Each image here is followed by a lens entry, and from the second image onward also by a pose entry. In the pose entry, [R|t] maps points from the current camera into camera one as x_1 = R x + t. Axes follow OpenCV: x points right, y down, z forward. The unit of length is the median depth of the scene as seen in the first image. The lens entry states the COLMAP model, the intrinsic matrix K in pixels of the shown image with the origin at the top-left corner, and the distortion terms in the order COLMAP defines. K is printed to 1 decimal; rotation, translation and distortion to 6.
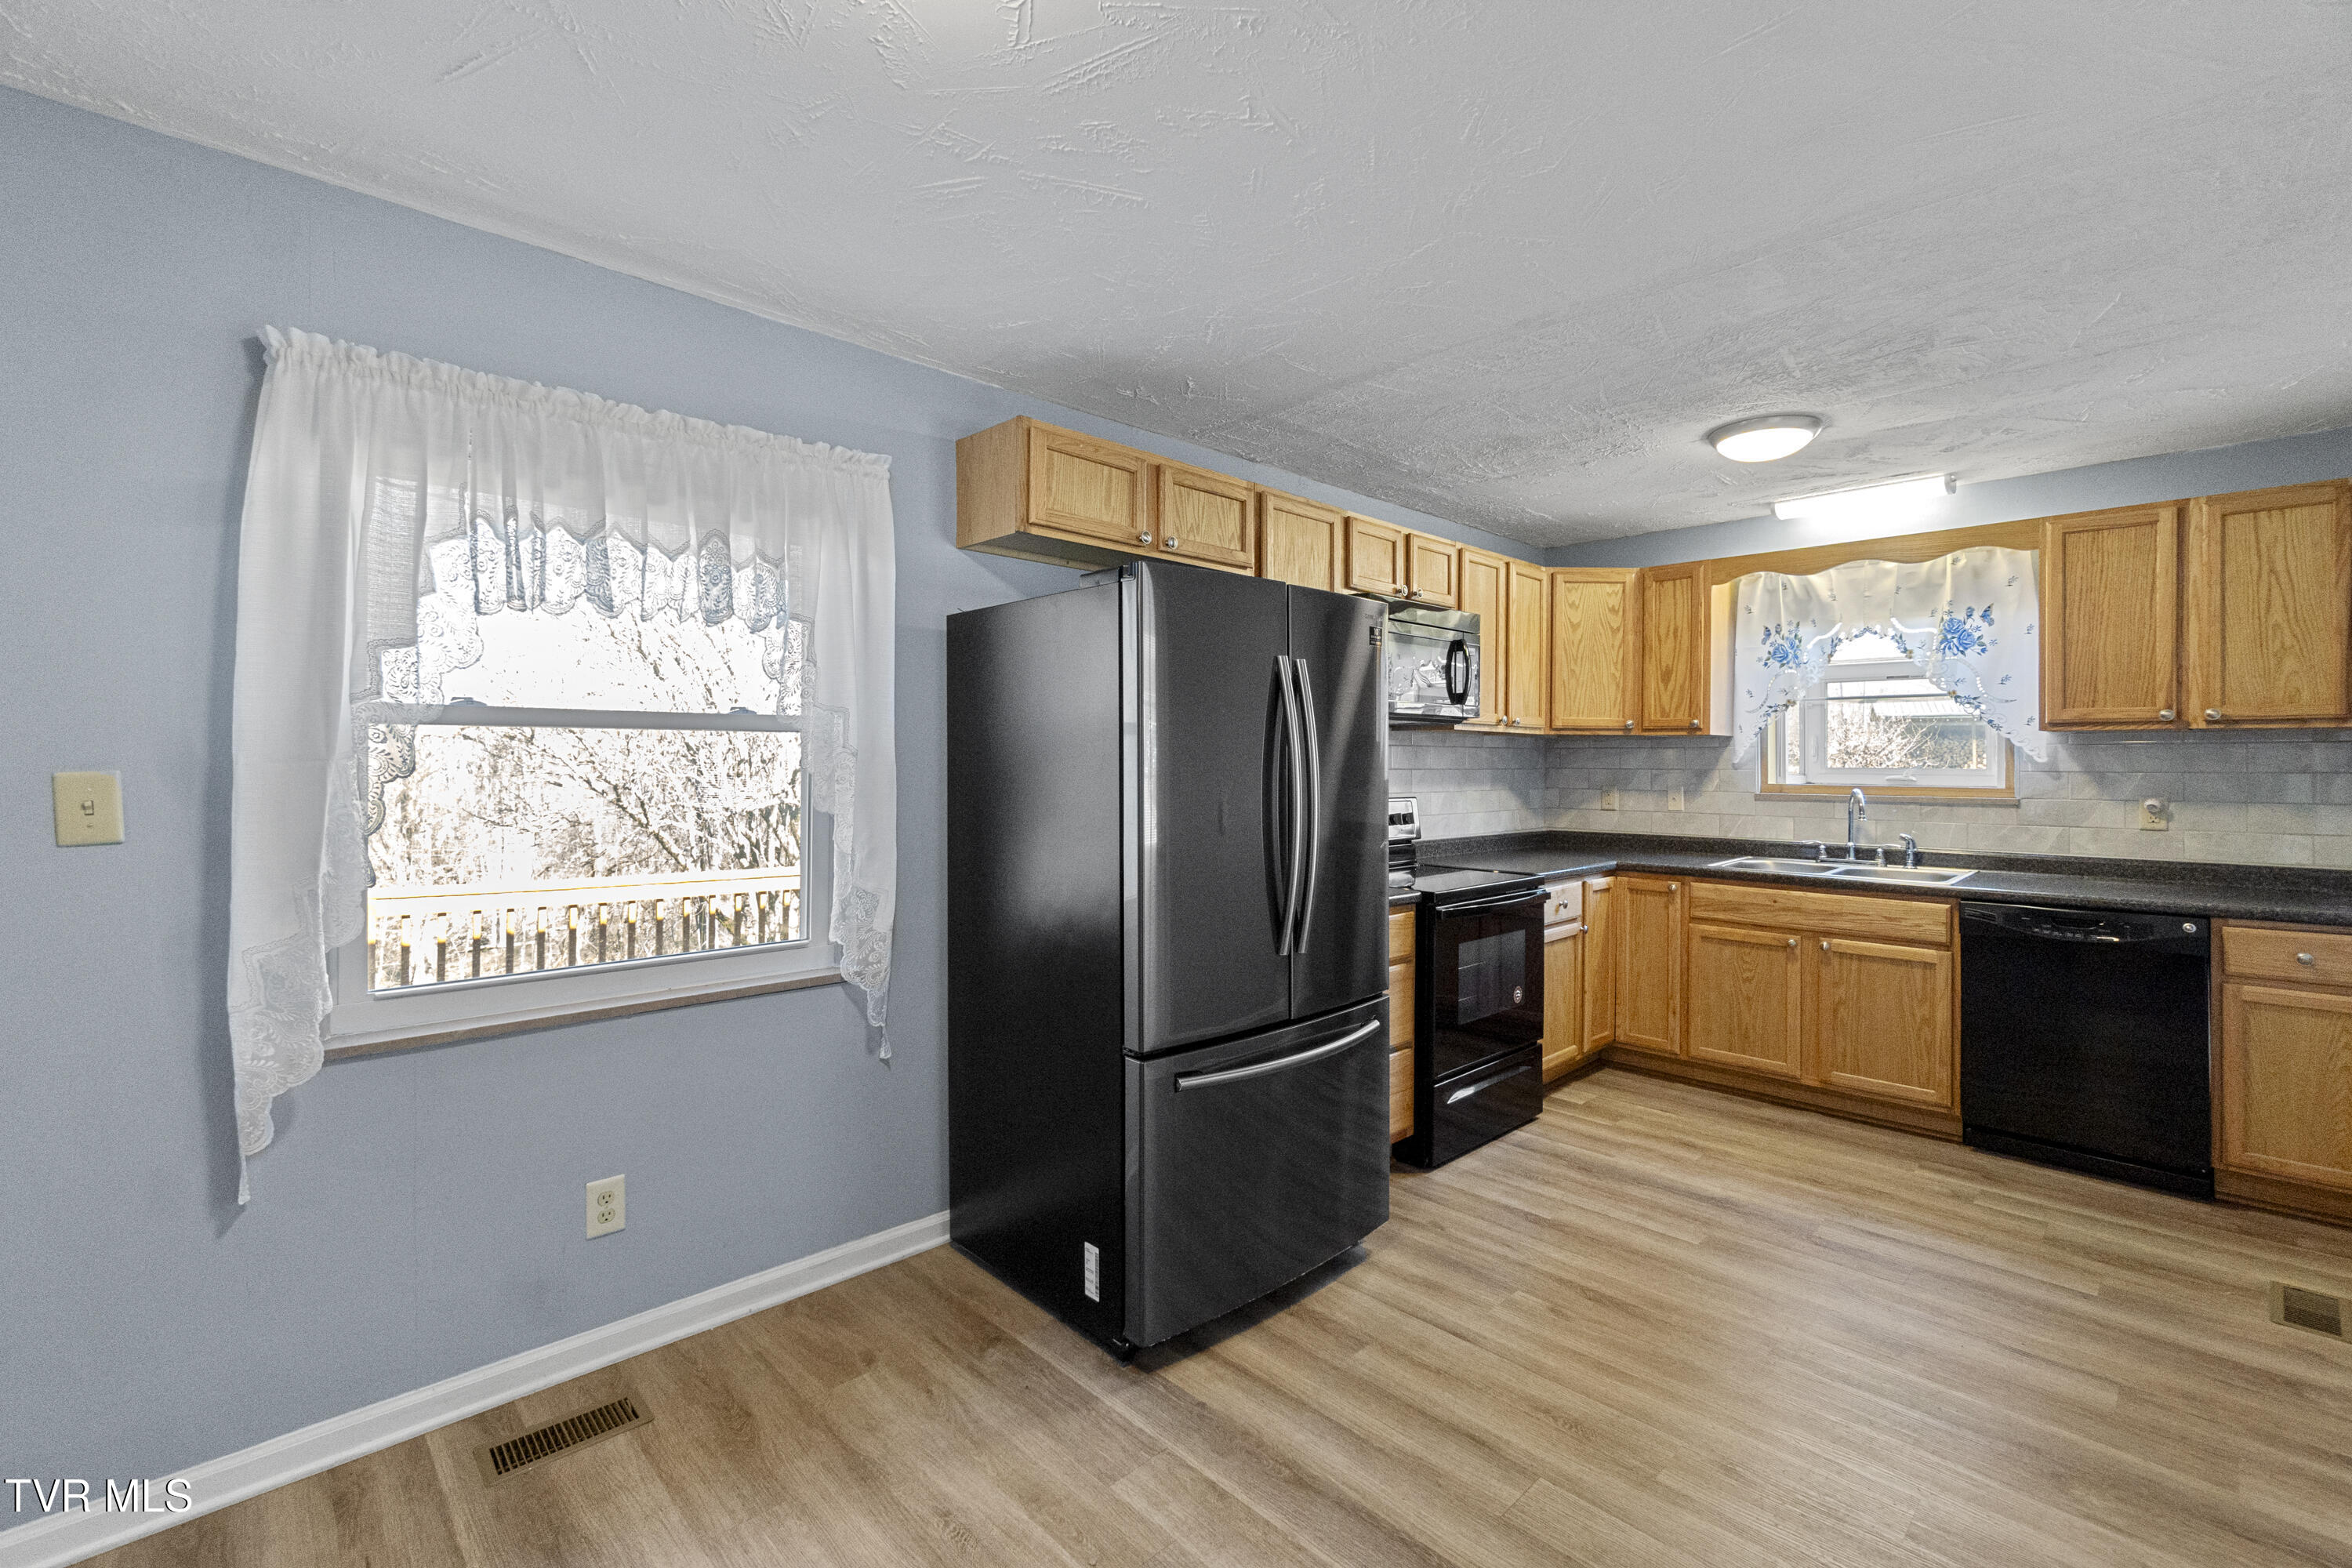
lens RADIAL K [[1015.7, 0, 1171.5], [0, 1015.7, 749.7], [0, 0, 1]] dist [-0.008814, 0.000284]
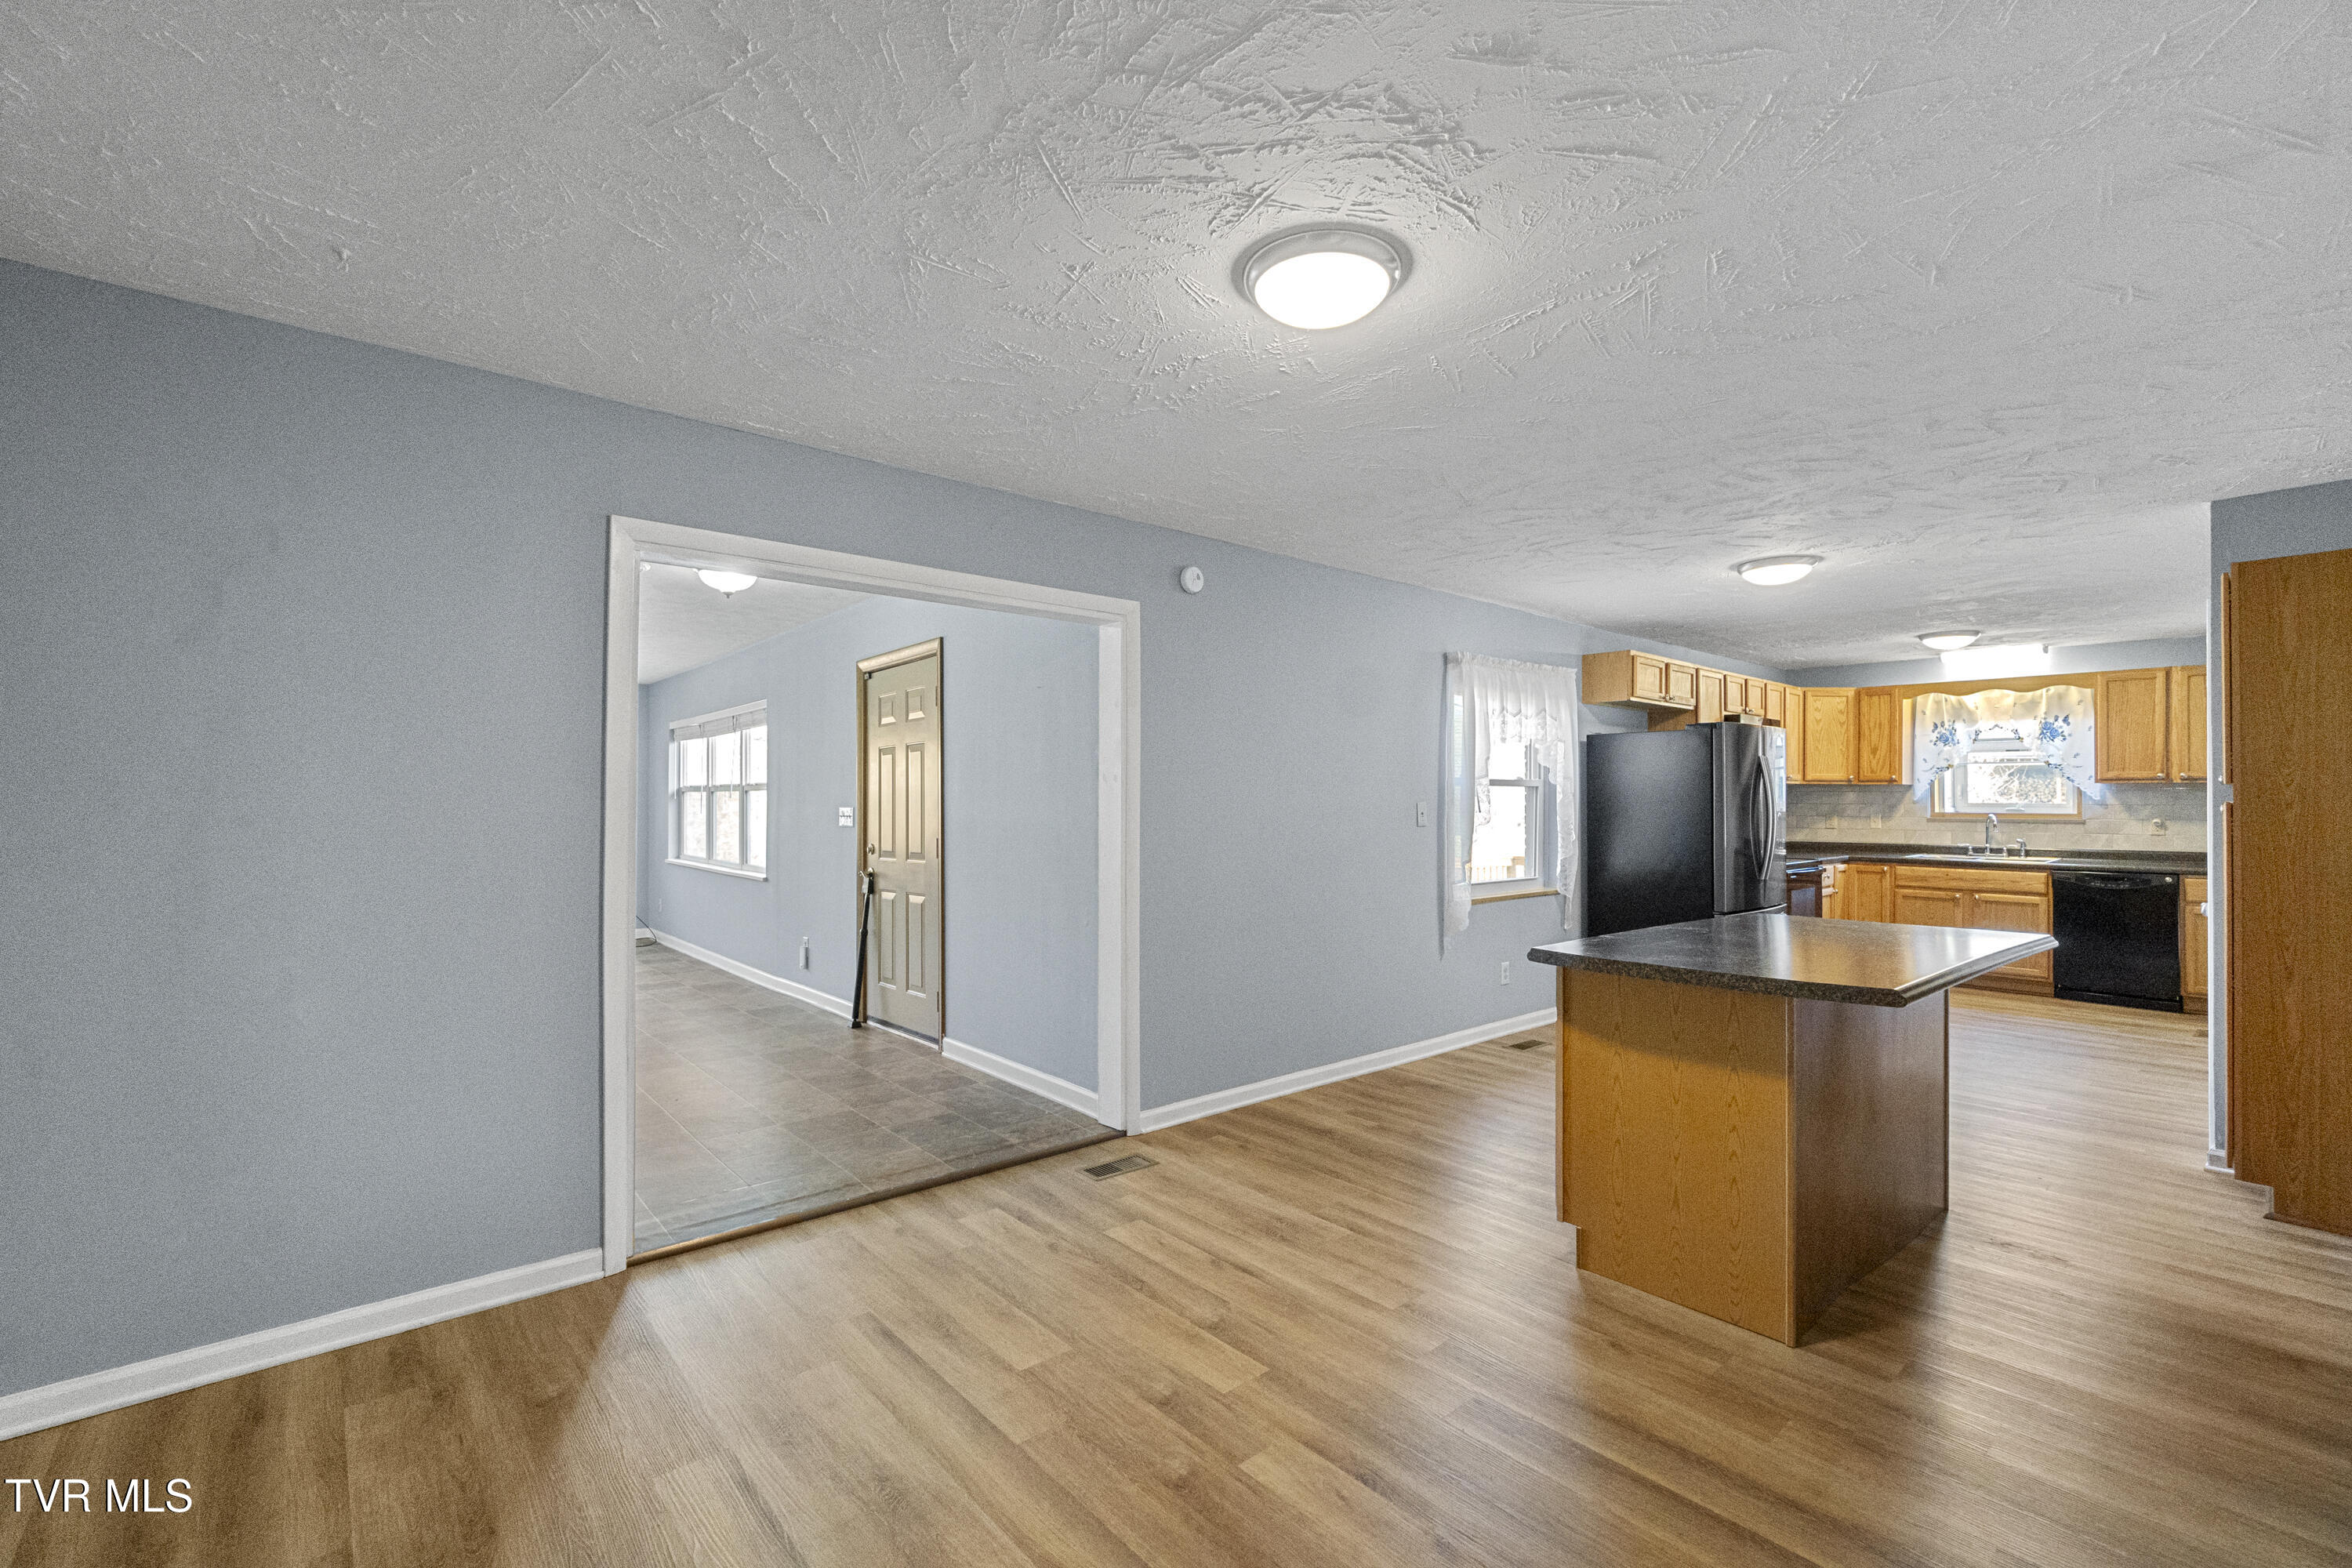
lens RADIAL K [[1016.2, 0, 1169.2], [0, 1016.2, 781.1], [0, 0, 1]] dist [-0.003652, -0.000039]
pose [[0.998712, -0.001487, -0.050723, -0.727847], [0.001139, 0.999976, -0.006887, -0.010833], [0.050732, 0.006820, 0.998689, -0.922016]]
